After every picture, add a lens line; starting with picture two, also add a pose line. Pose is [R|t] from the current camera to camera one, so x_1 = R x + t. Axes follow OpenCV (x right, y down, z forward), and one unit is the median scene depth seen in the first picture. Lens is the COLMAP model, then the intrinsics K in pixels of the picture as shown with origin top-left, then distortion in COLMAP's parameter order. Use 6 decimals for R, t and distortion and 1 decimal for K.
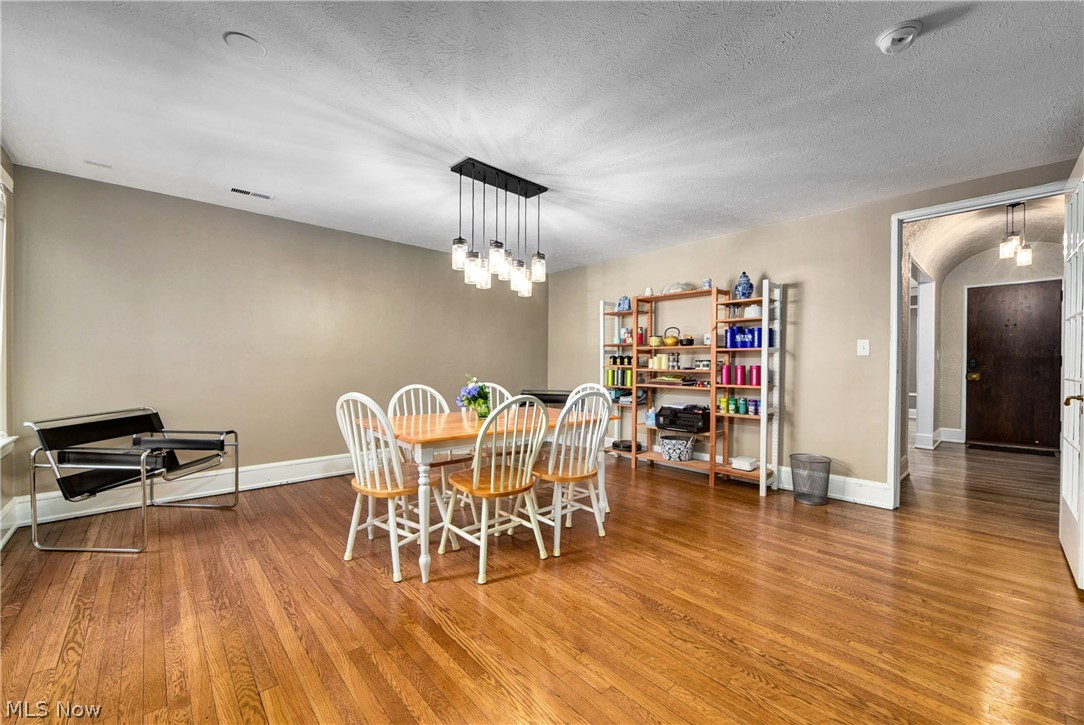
lens RADIAL K [[432.0, 0, 540.4], [0, 432.0, 363.5], [0, 0, 1]] dist [-0.006375, -0.001130]
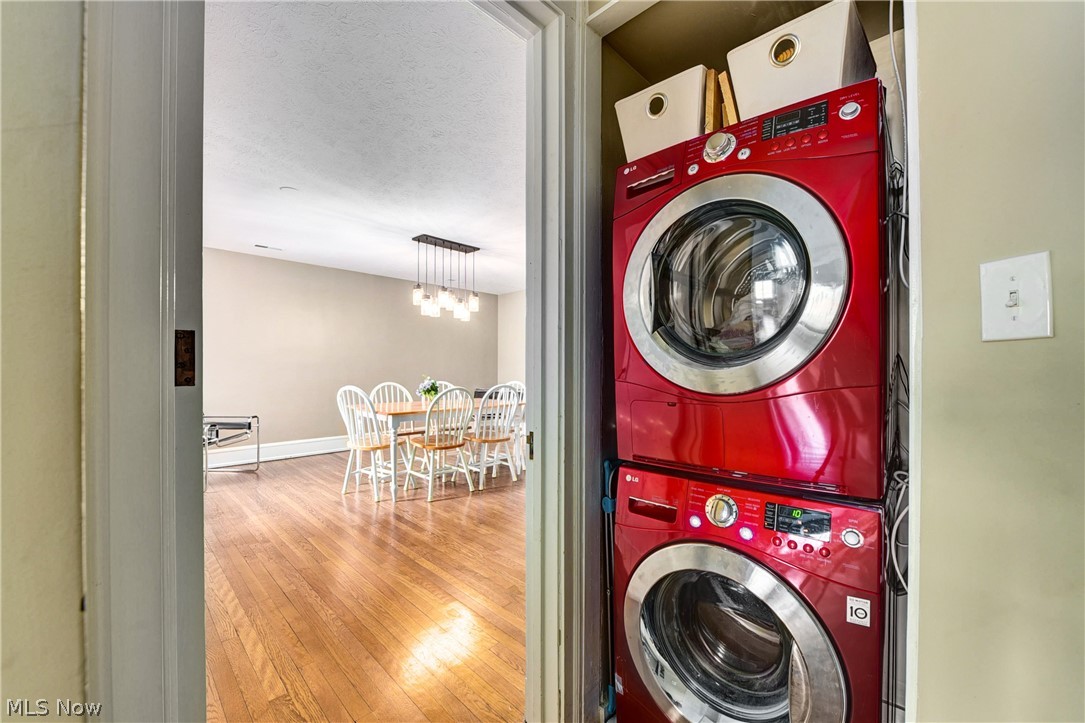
lens RADIAL K [[432.4, 0, 545.3], [0, 432.4, 362.8], [0, 0, 1]] dist [-0.006375, -0.001130]
pose [[0.997797, -0.005260, 0.066133, 0.152716], [0.006008, 0.999920, -0.011112, 0.003154], [-0.066069, 0.011485, 0.997749, -0.524053]]
